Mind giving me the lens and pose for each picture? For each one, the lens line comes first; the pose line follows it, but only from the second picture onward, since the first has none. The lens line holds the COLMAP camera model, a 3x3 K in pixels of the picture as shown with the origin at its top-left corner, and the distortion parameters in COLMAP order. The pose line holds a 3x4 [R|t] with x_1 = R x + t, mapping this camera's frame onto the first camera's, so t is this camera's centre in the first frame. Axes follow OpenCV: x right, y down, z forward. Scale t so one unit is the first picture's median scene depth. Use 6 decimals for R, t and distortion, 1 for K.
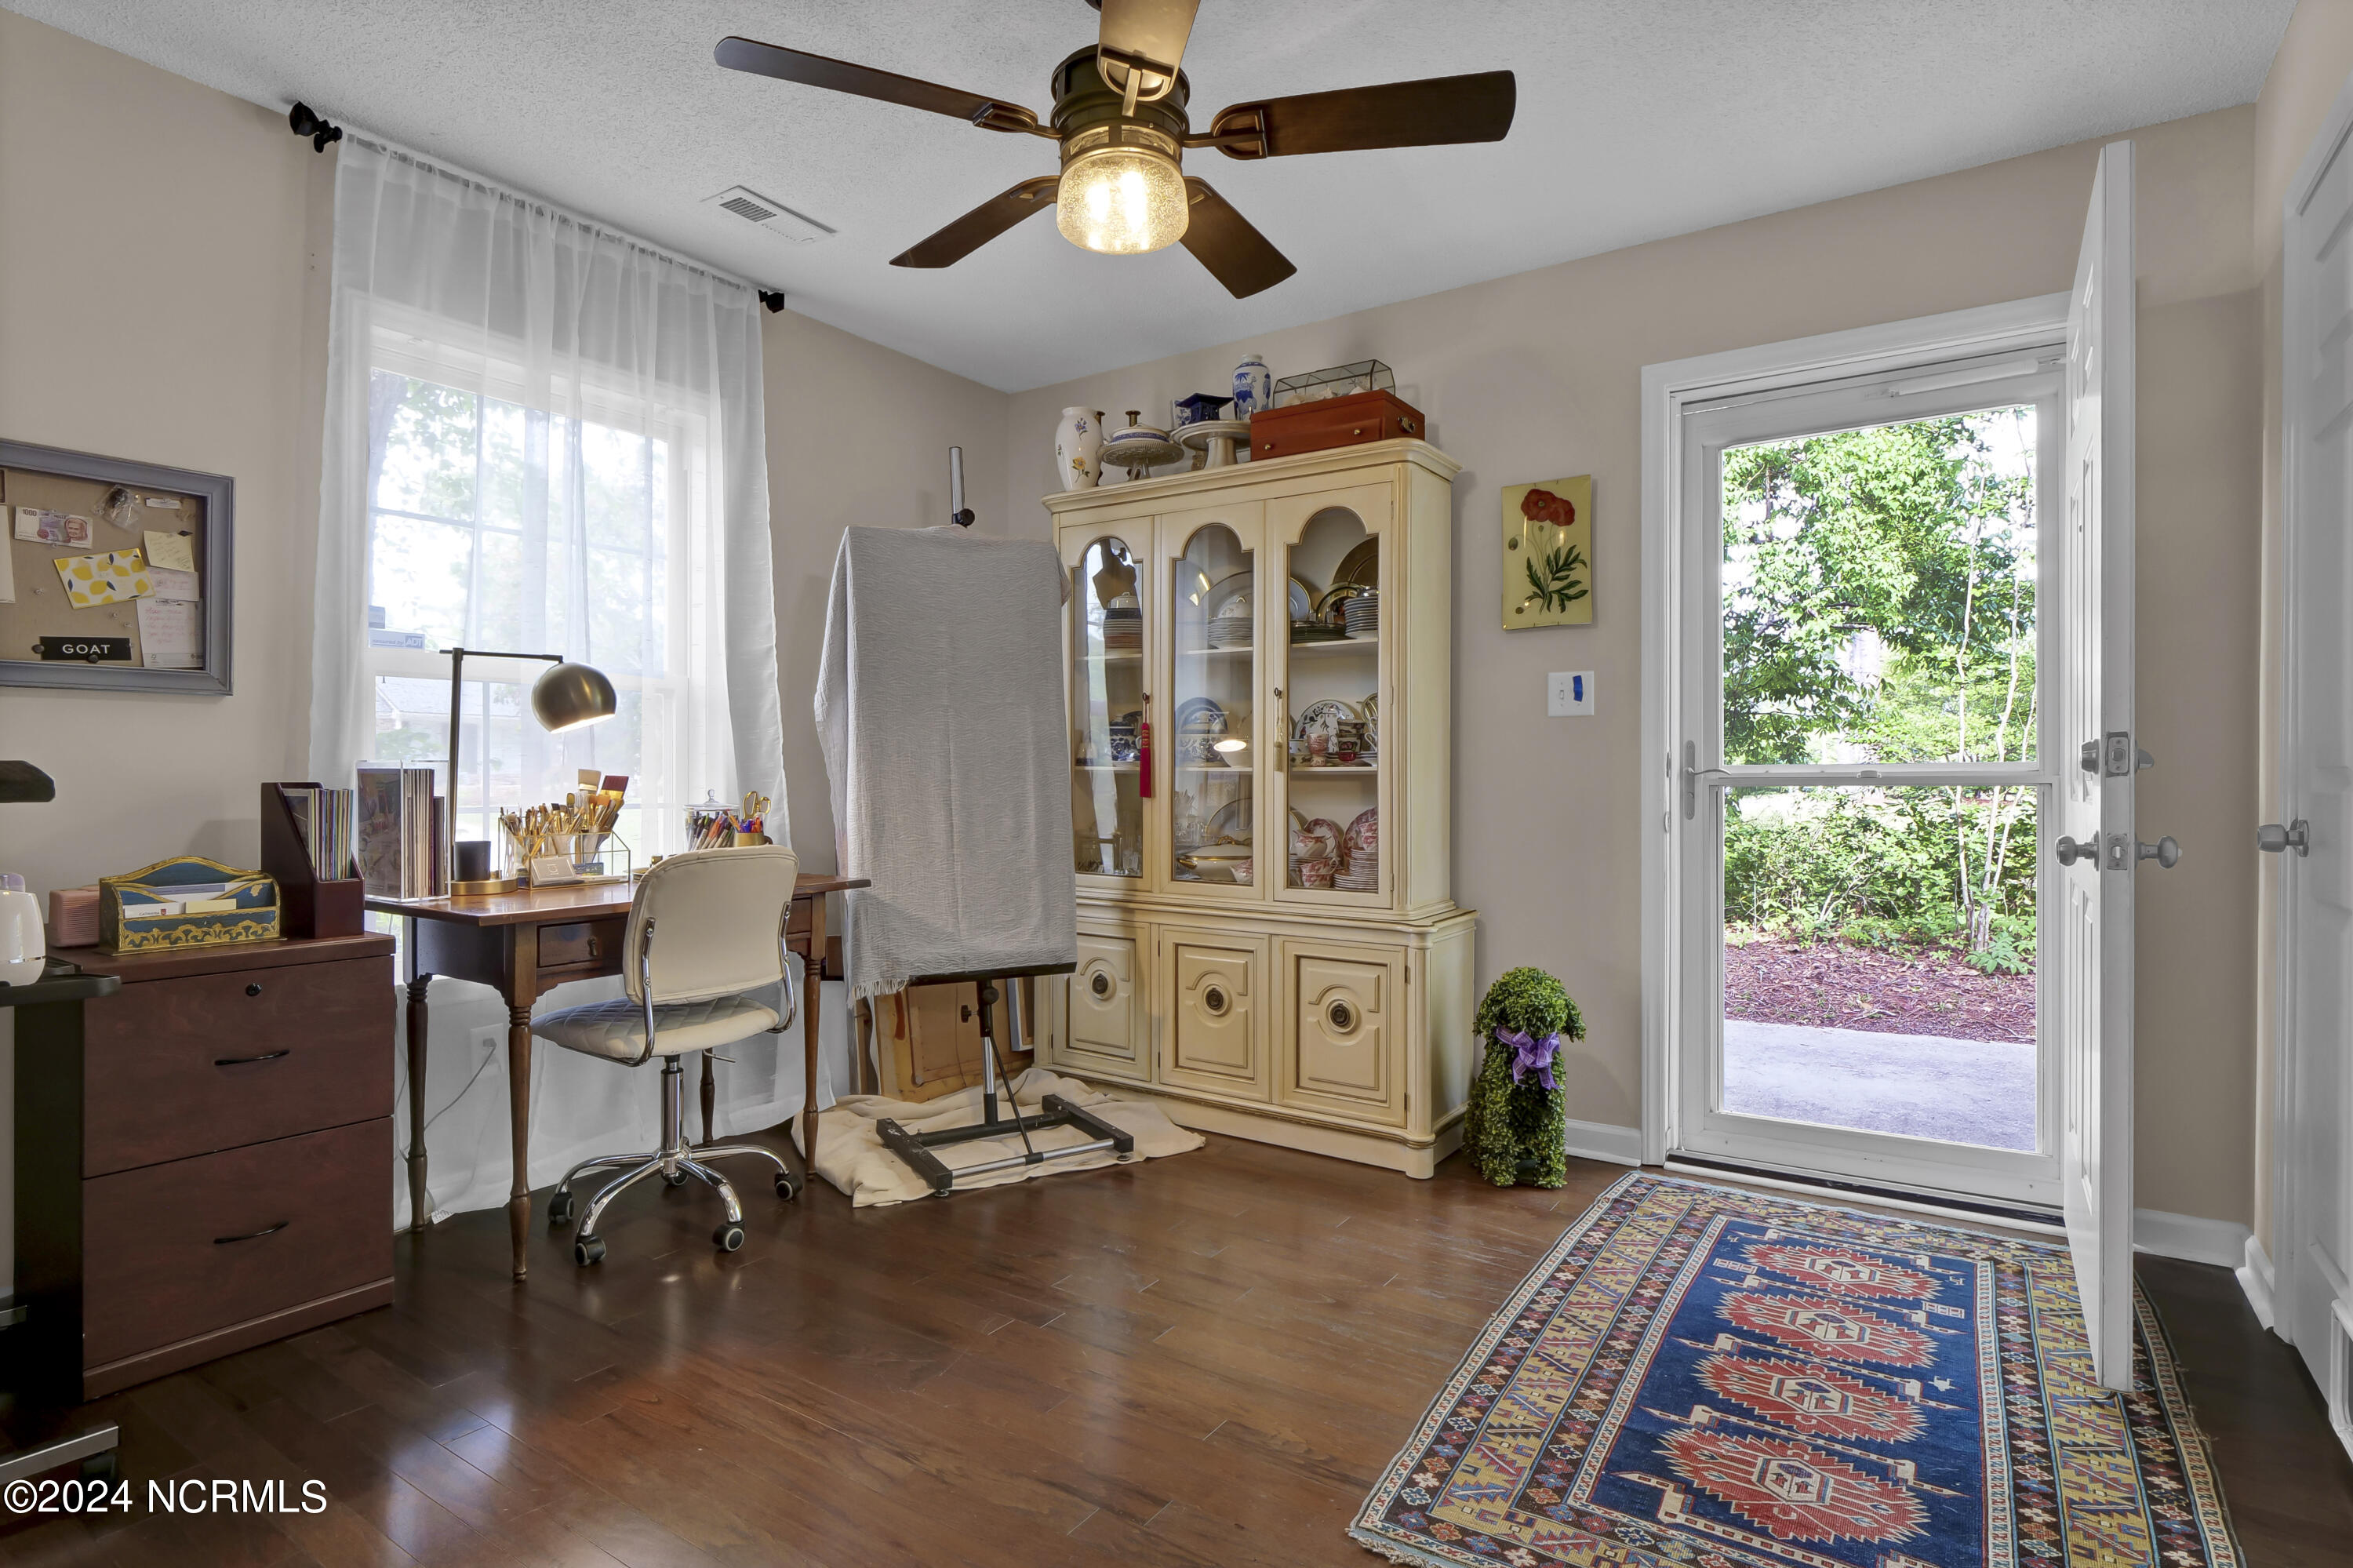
lens RADIAL K [[1204.1, 0, 1177.1], [0, 1204.1, 770.7], [0, 0, 1]] dist [0.000477, 0.000158]
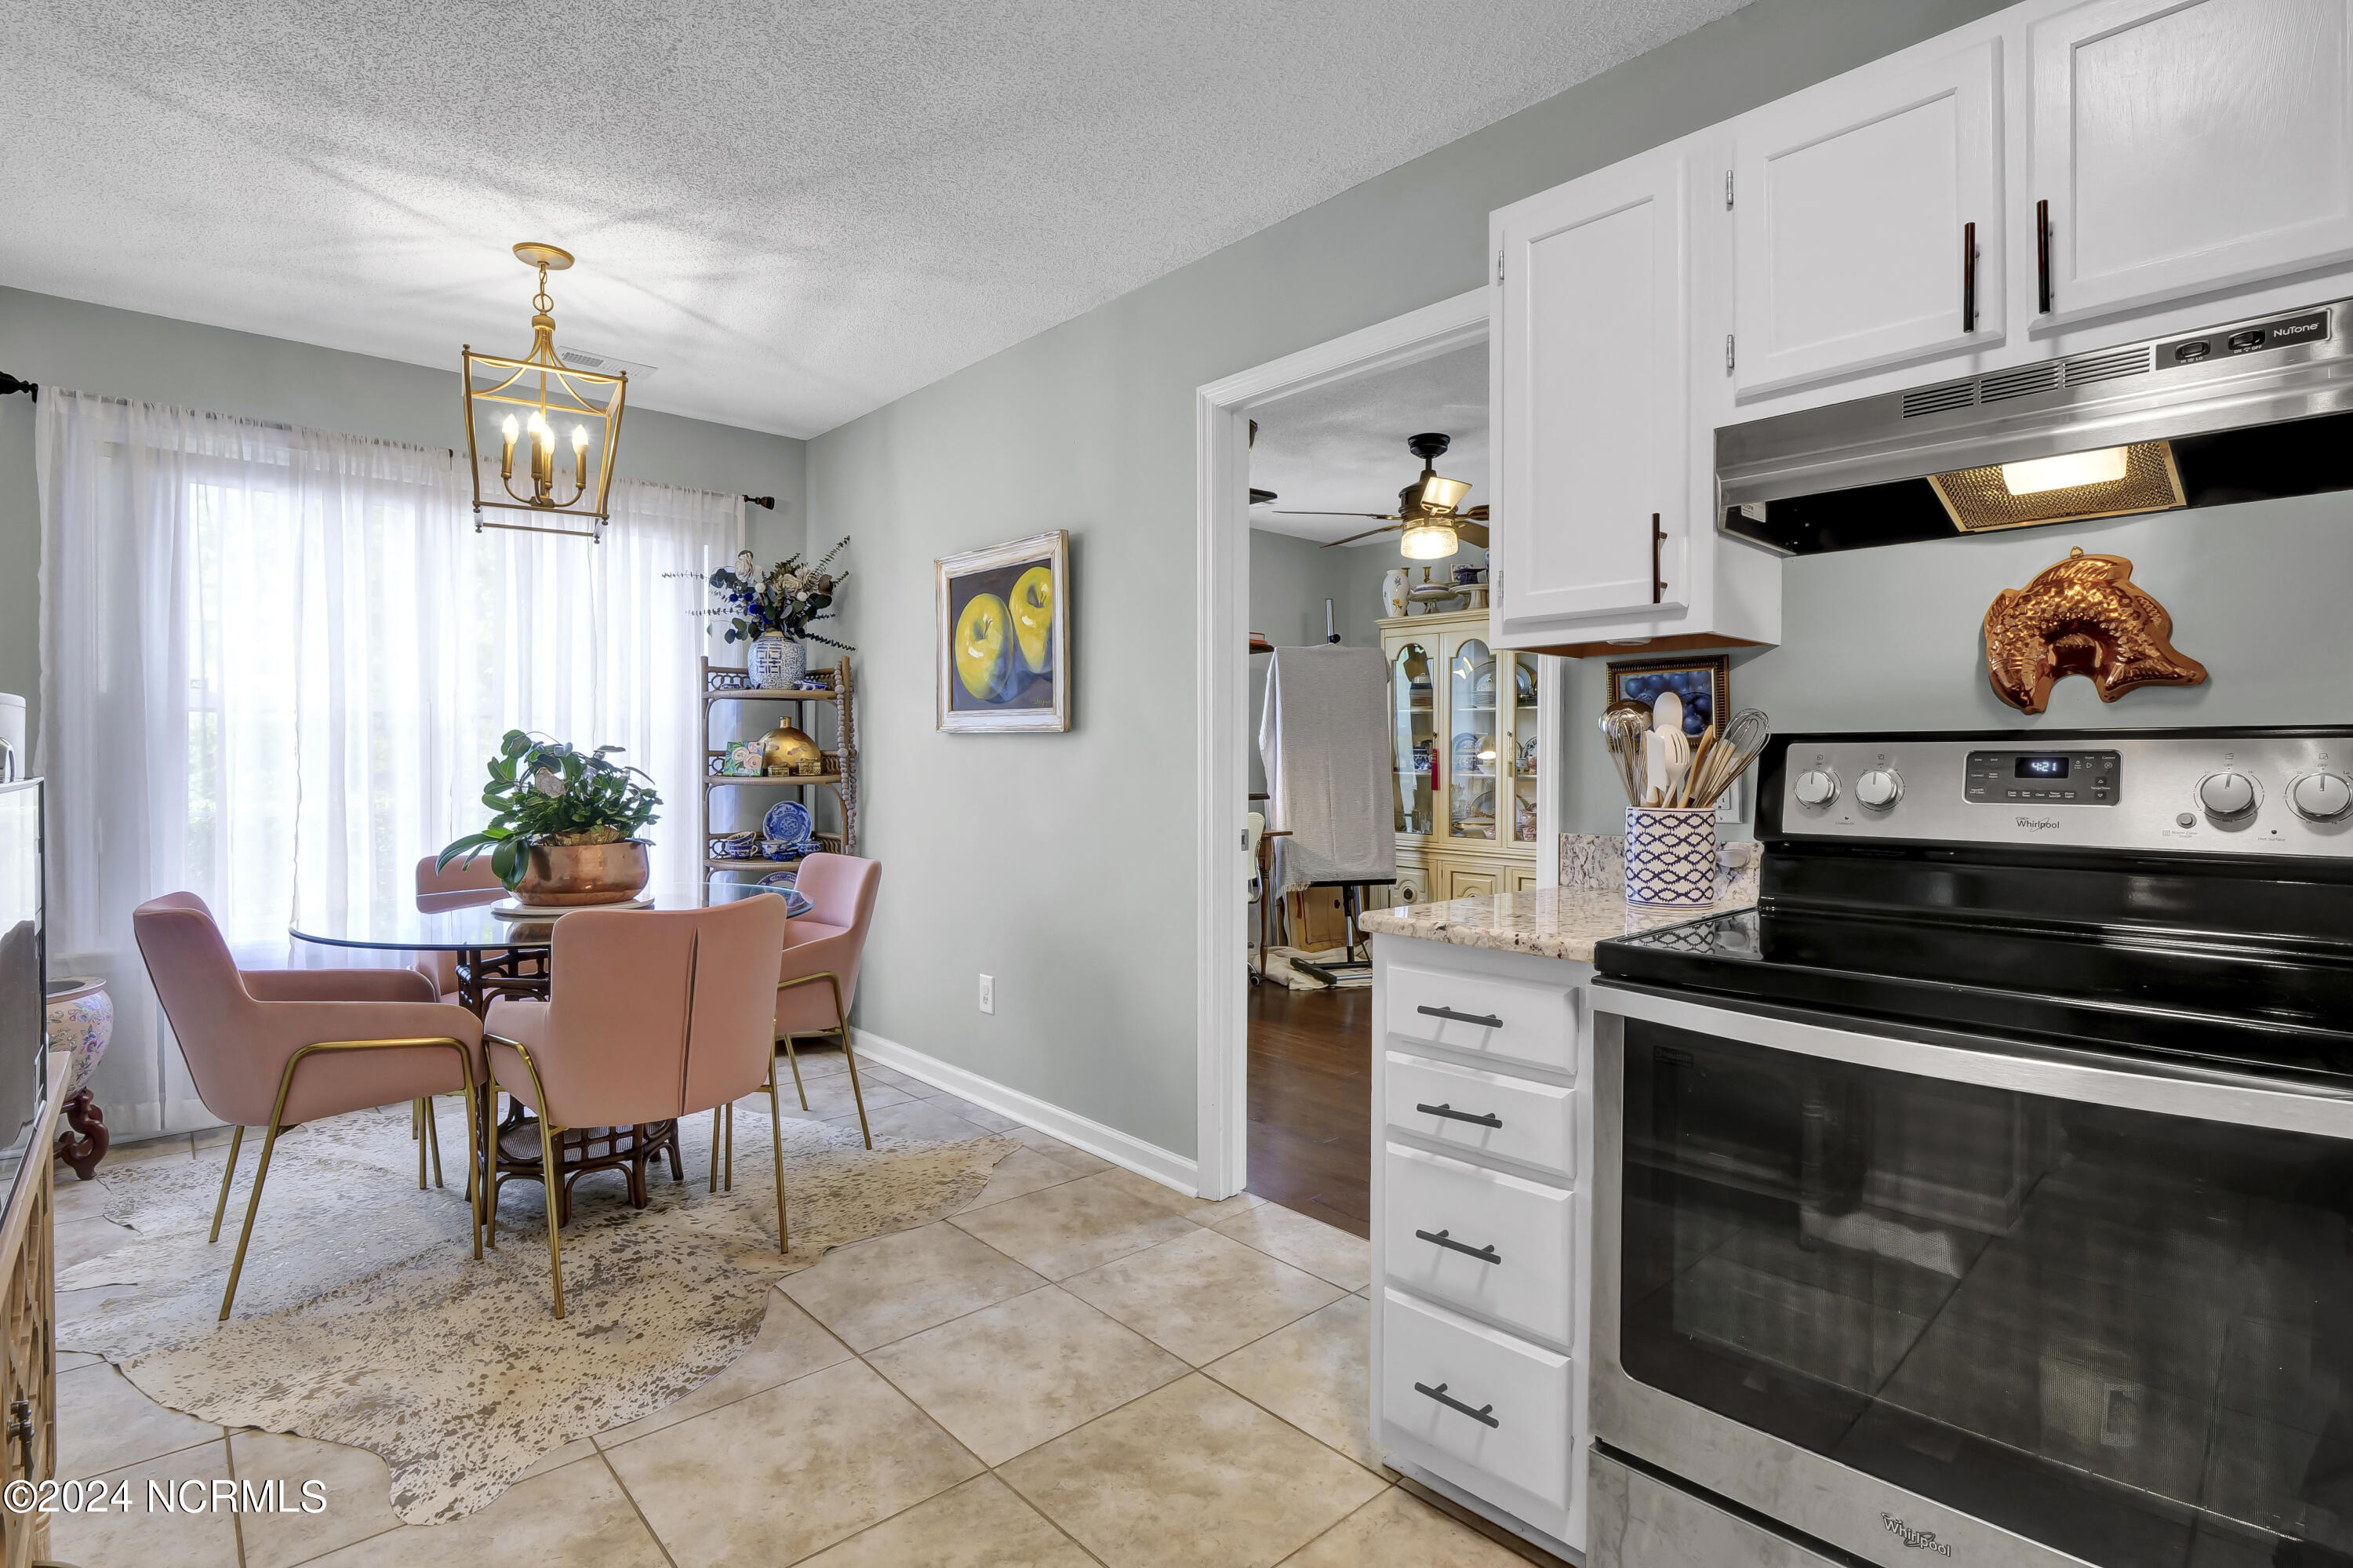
lens RADIAL K [[1152.0, 0, 1153.3], [0, 1152.0, 750.8], [0, 0, 1]] dist [-0.000636, -0.000100]
pose [[0.967394, 0.001036, -0.253274, 0.003305], [-0.001545, 0.999997, -0.001813, -0.033620], [0.253271, 0.002145, 0.967393, -0.786885]]
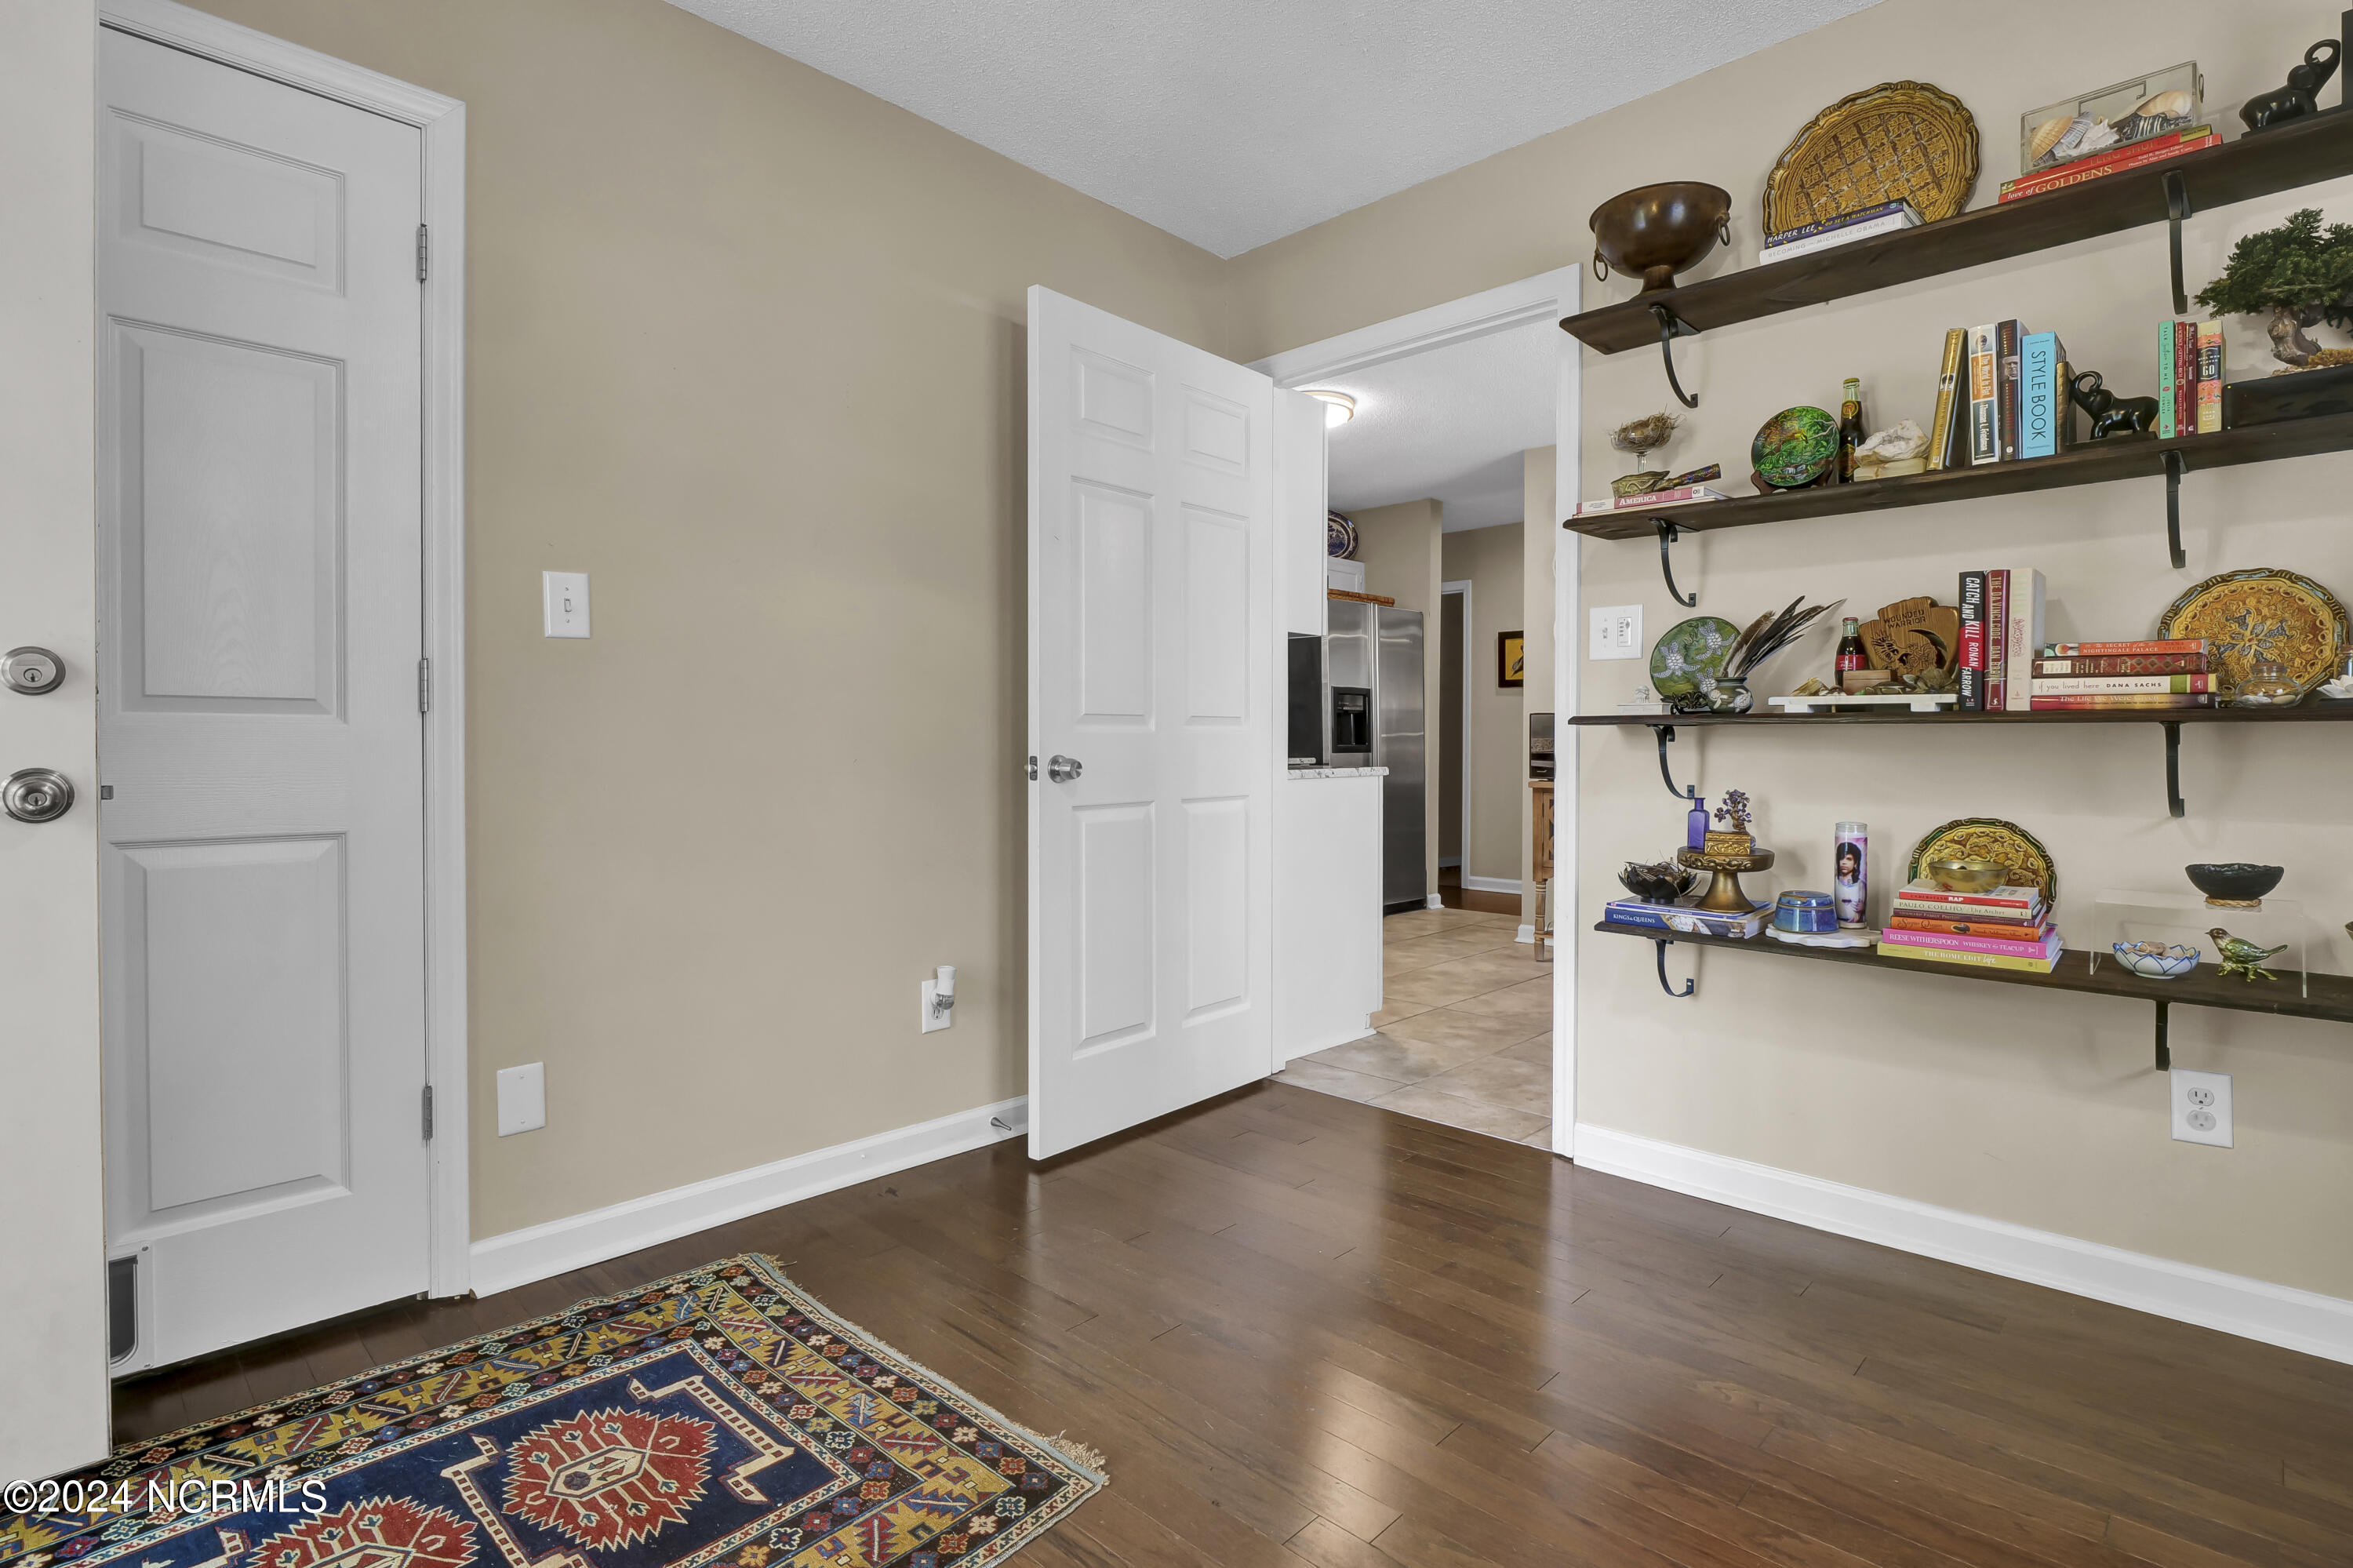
lens RADIAL K [[1157.9, 0, 1184.9], [0, 1157.9, 780.4], [0, 0, 1]] dist [-0.028729, 0.000161]
pose [[-0.986083, -0.006257, 0.166138, -0.030746], [-0.002652, 0.999756, 0.021916, 0.023370], [-0.166235, 0.021171, -0.985859, 0.853263]]
